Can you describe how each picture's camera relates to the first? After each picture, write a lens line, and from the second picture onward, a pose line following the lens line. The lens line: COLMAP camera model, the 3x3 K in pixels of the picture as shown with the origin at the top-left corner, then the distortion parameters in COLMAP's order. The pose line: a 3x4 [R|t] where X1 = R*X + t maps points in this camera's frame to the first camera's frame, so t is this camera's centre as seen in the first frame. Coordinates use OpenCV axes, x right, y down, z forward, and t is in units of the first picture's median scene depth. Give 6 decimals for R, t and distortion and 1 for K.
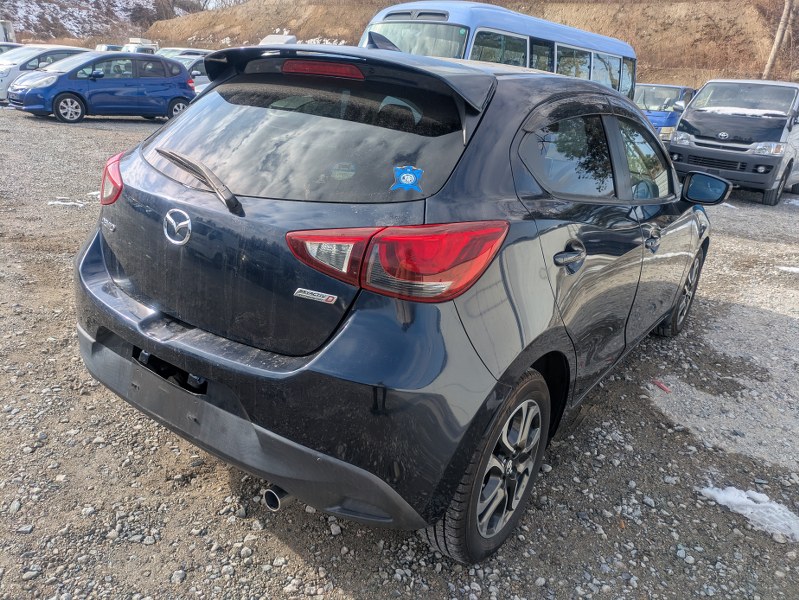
lens RADIAL K [[590.8, 0, 398.6], [0, 590.8, 313.7], [0, 0, 1]] dist [0.024785, -0.014328]
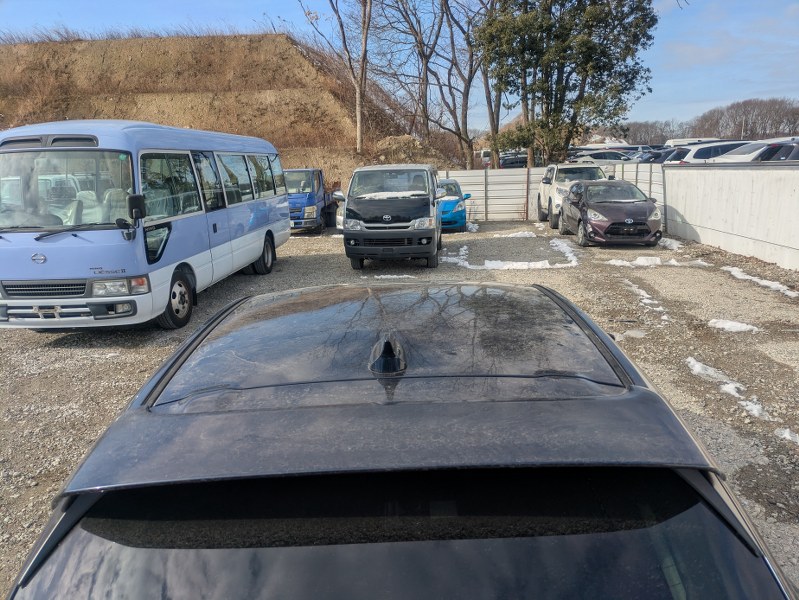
lens RADIAL K [[590.8, 0, 406.1], [0, 590.8, 307.8], [0, 0, 1]] dist [0.024785, -0.014328]
pose [[0.793337, -0.242417, 0.558436, -0.077826], [0.306766, 0.951513, -0.022752, -0.105735], [-0.525843, 0.189359, 0.829236, 0.106377]]
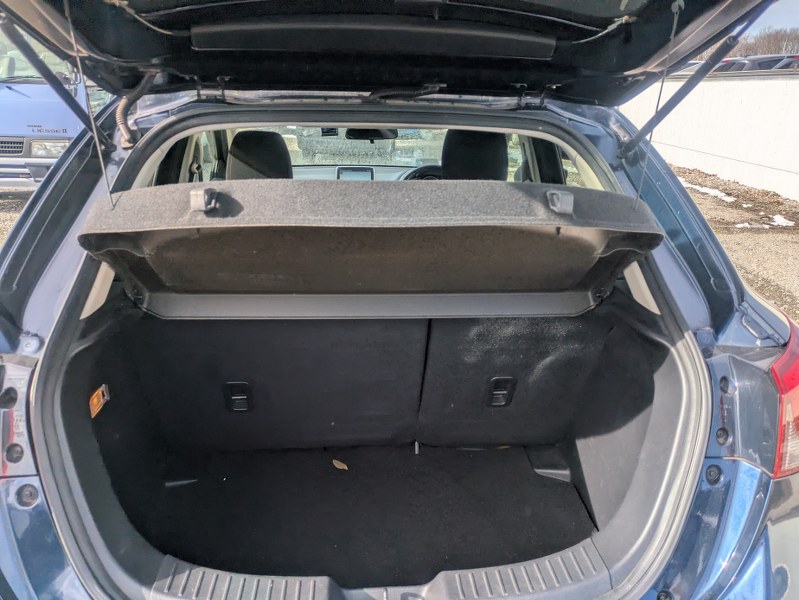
lens RADIAL K [[590.8, 0, 401.8], [0, 590.8, 300.9], [0, 0, 1]] dist [0.024785, -0.014328]
pose [[0.755946, -0.283434, 0.590094, -0.101702], [0.268783, 0.956310, 0.115009, -0.060150], [-0.596910, 0.071667, 0.799101, 0.108917]]
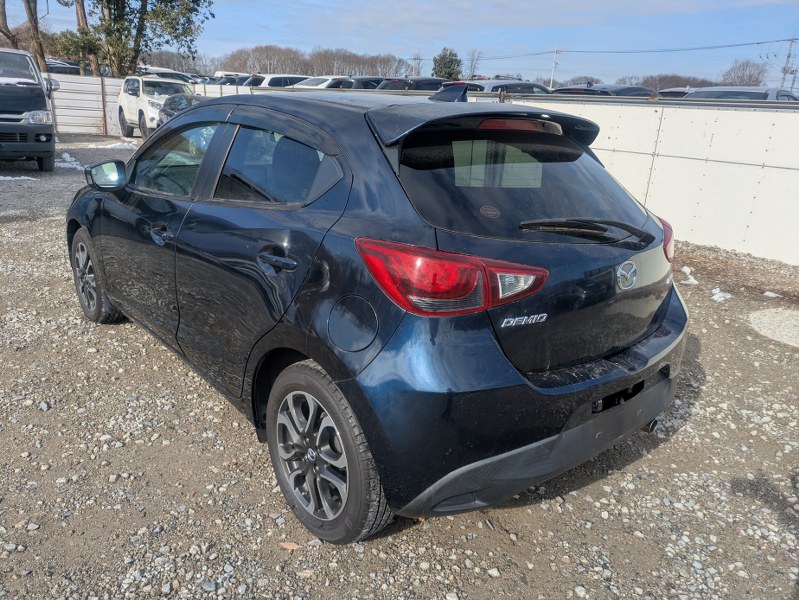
lens RADIAL K [[590.8, 0, 406.0], [0, 590.8, 295.2], [0, 0, 1]] dist [0.024785, -0.014328]
pose [[0.209493, -0.358428, 0.909749, -0.269697], [0.304300, 0.908091, 0.287702, -0.103781], [-0.929255, 0.216565, 0.299308, 0.185158]]
